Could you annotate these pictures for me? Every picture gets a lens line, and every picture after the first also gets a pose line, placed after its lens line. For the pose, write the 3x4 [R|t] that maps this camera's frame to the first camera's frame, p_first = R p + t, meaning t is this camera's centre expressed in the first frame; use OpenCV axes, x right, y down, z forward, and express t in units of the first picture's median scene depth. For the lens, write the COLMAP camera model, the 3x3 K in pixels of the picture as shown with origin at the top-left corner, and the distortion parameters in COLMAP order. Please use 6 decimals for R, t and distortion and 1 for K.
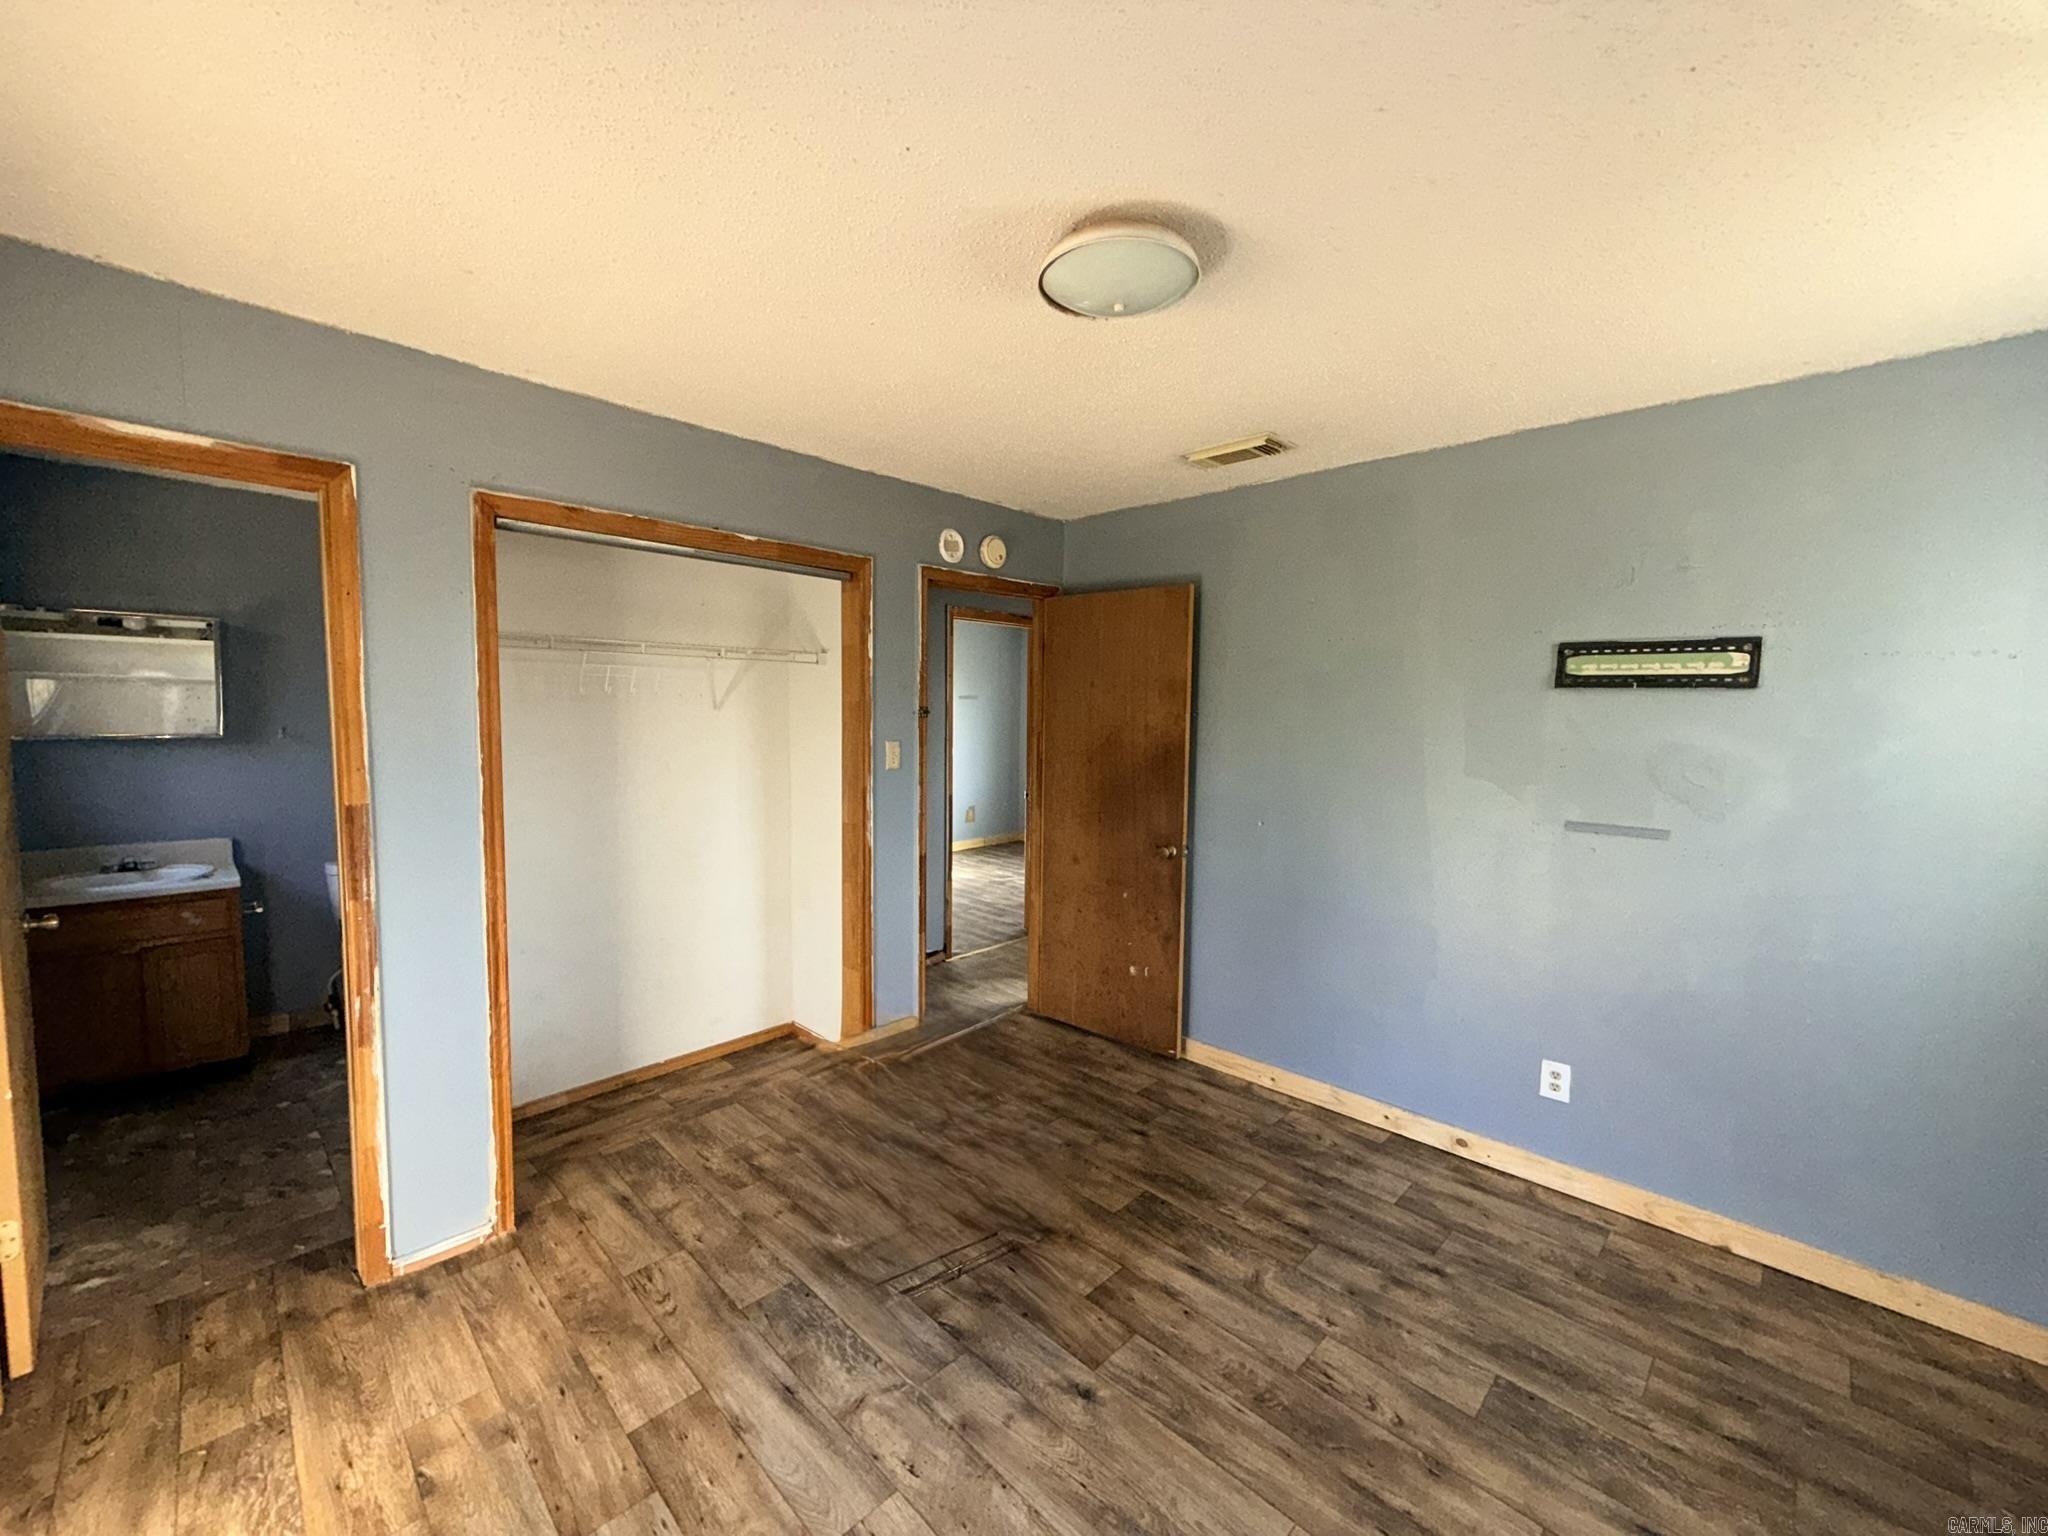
lens RADIAL K [[825.3, 0, 1024.0], [0, 825.3, 768.0], [0, 0, 1]] dist [-0.002123, -0.000257]
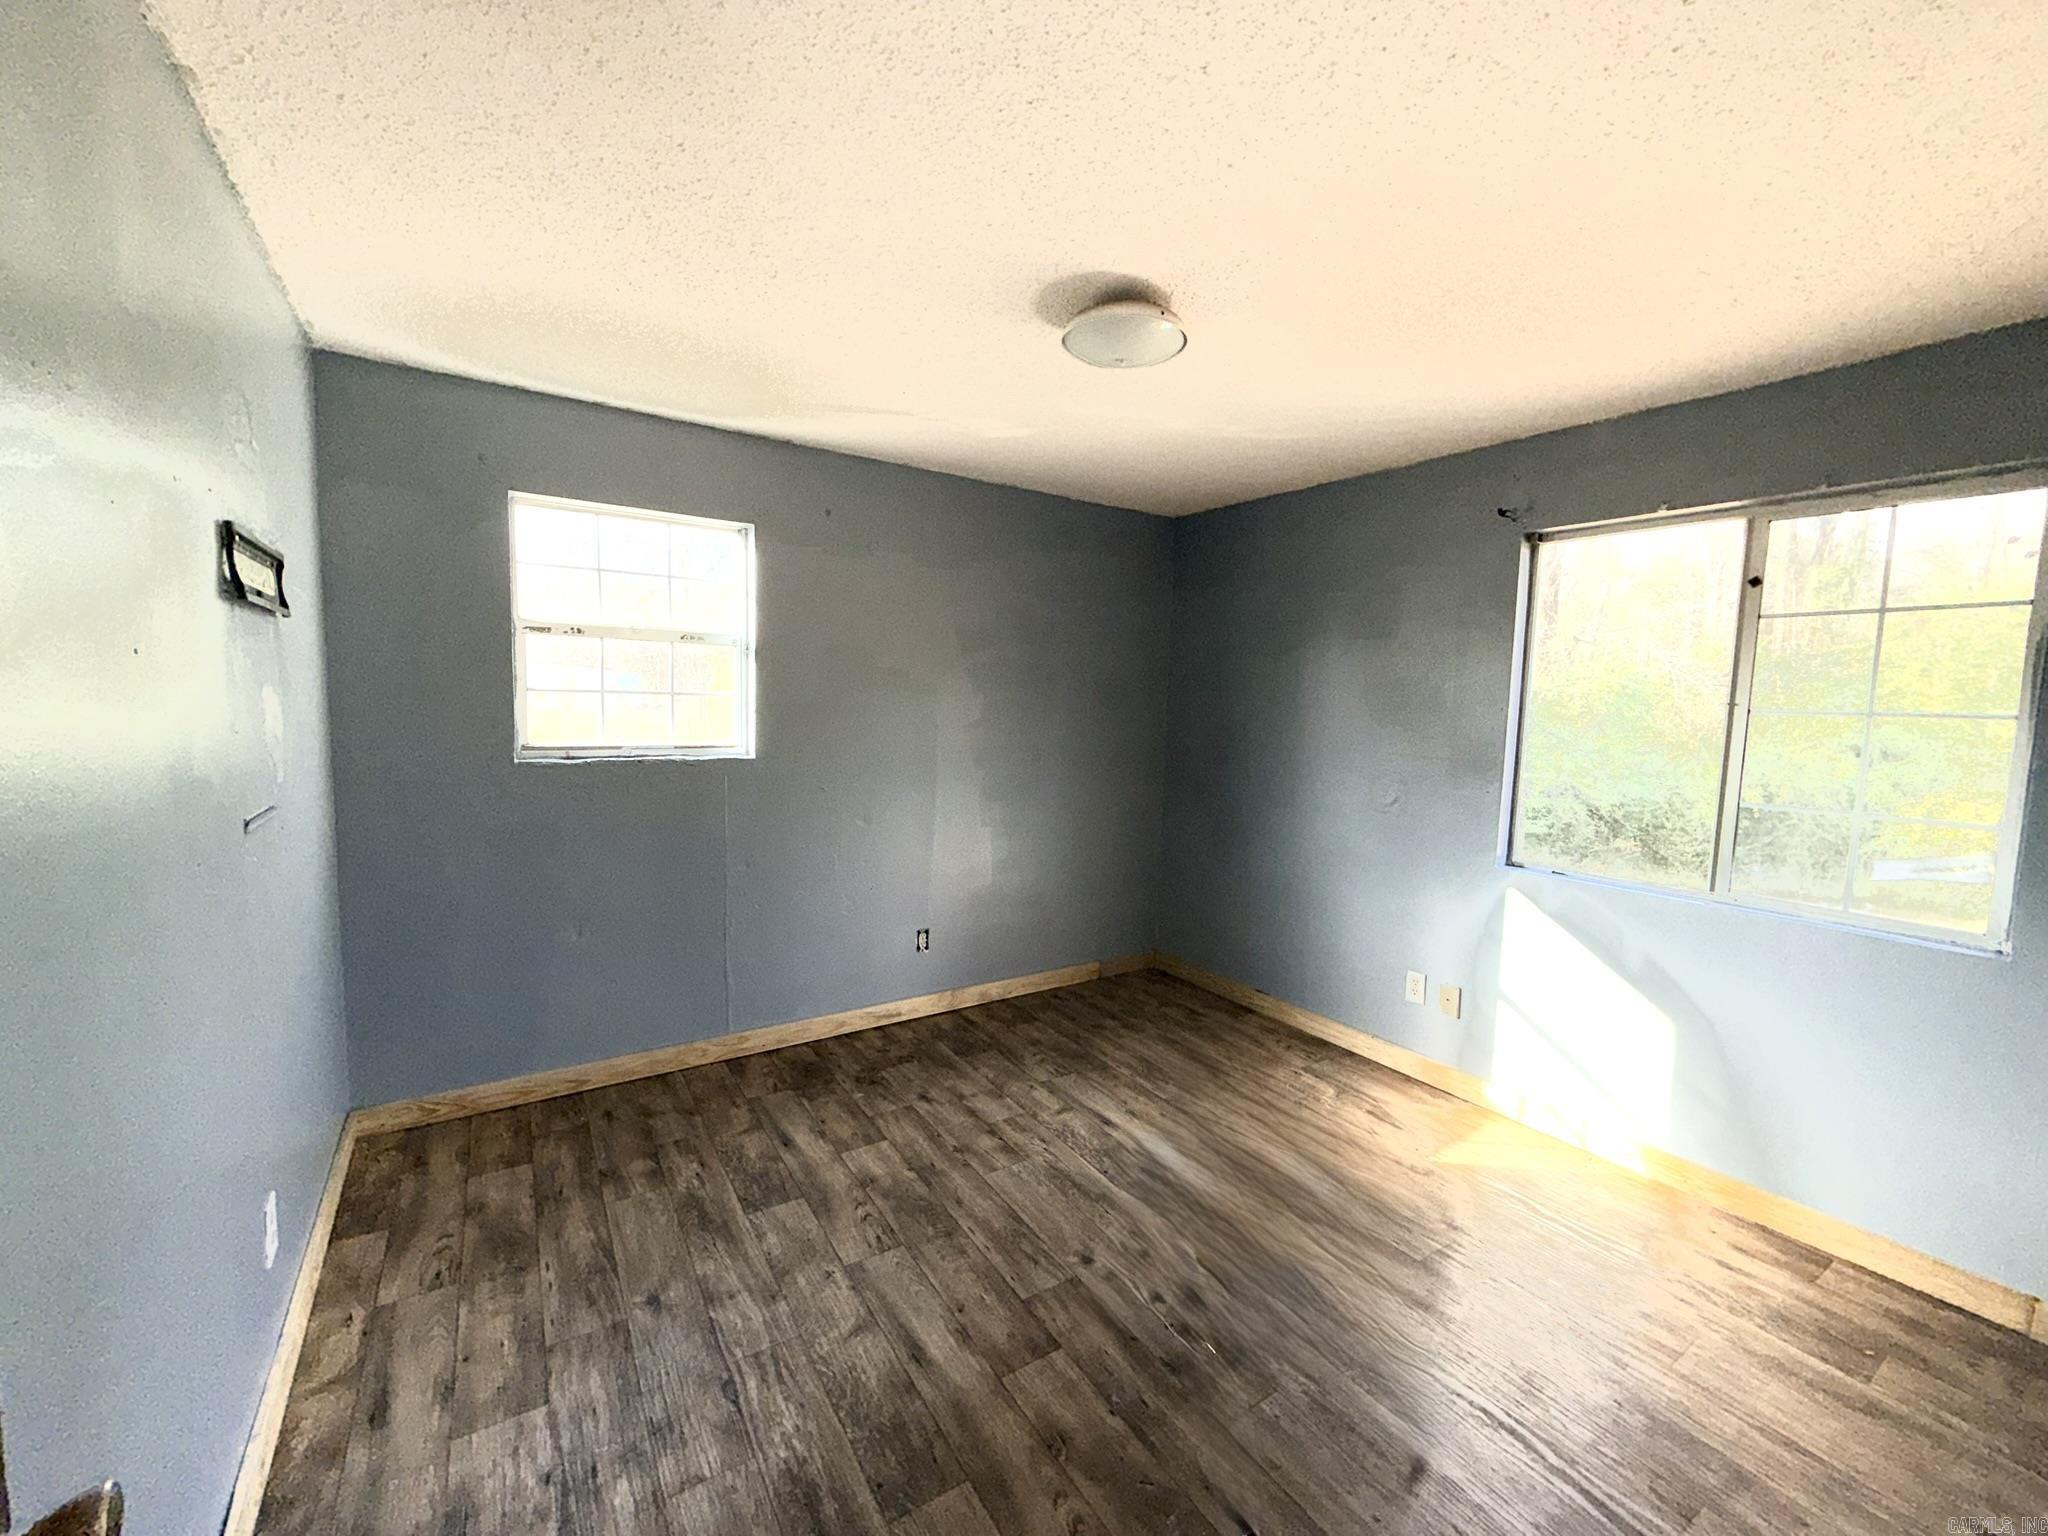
lens RADIAL K [[825.3, 0, 1024.0], [0, 825.3, 768.0], [0, 0, 1]] dist [-0.002123, -0.000257]
pose [[-0.975762, -0.059448, 0.210607, -0.036194], [-0.024652, 0.986129, 0.164139, -0.110305], [-0.217443, 0.154968, -0.963693, 1.866673]]
